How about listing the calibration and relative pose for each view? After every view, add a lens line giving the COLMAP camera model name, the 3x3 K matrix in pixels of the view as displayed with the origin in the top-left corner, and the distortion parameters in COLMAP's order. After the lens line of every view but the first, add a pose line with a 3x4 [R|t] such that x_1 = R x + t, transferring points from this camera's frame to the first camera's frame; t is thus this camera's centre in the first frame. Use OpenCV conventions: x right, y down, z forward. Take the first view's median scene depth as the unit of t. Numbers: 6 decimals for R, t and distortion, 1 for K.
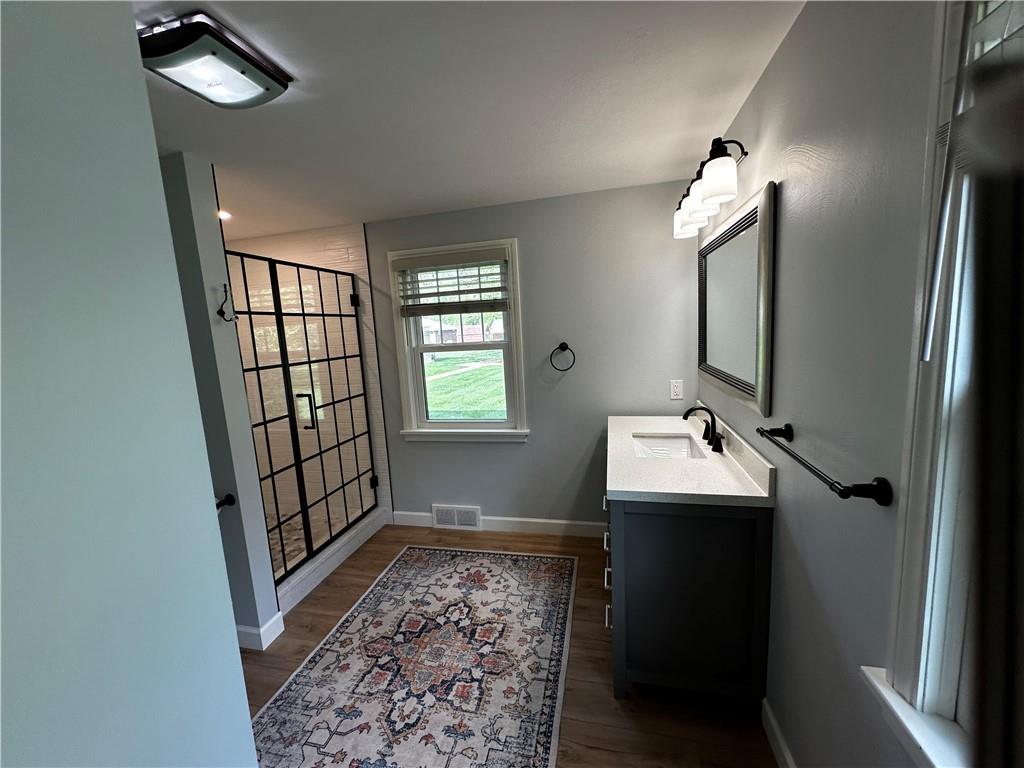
lens RADIAL K [[409.5, 0, 512.0], [0, 409.5, 384.0], [0, 0, 1]] dist [-0.000069, -0.000001]
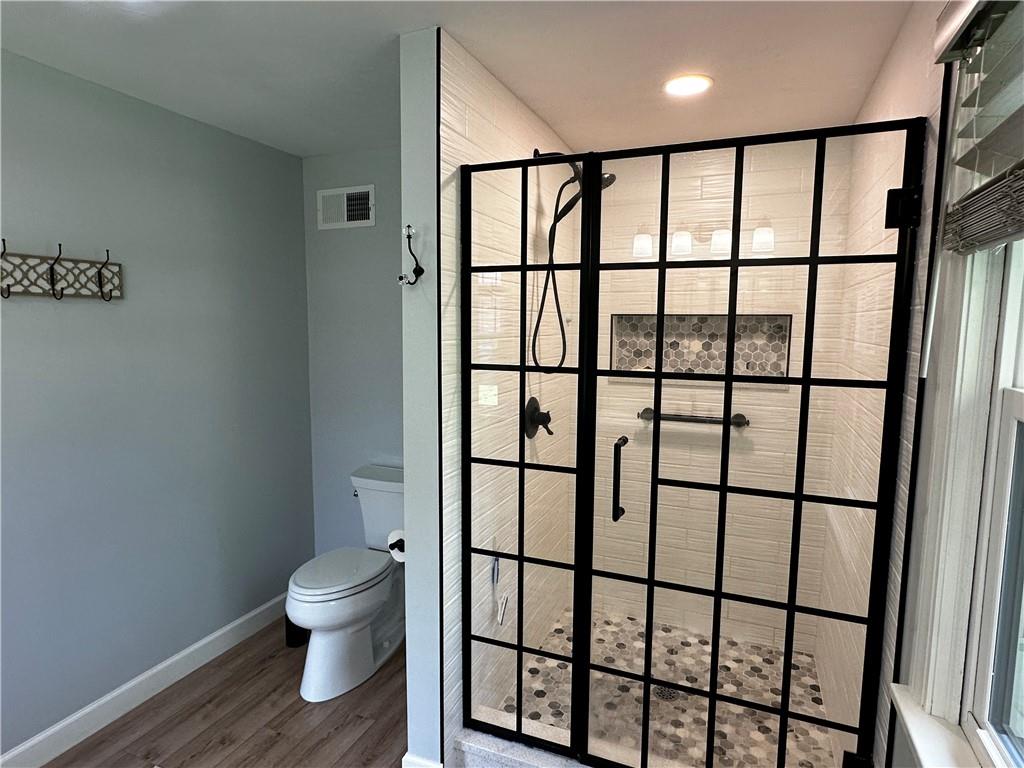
lens RADIAL K [[572.3, 0, 512.0], [0, 572.3, 384.0], [0, 0, 1]] dist [0.019058, 0.000183]
pose [[-0.164122, 0.167251, -0.972158, 0.125818], [-0.135415, 0.972372, 0.190149, -0.135659], [0.977101, 0.162852, -0.136939, 0.910591]]
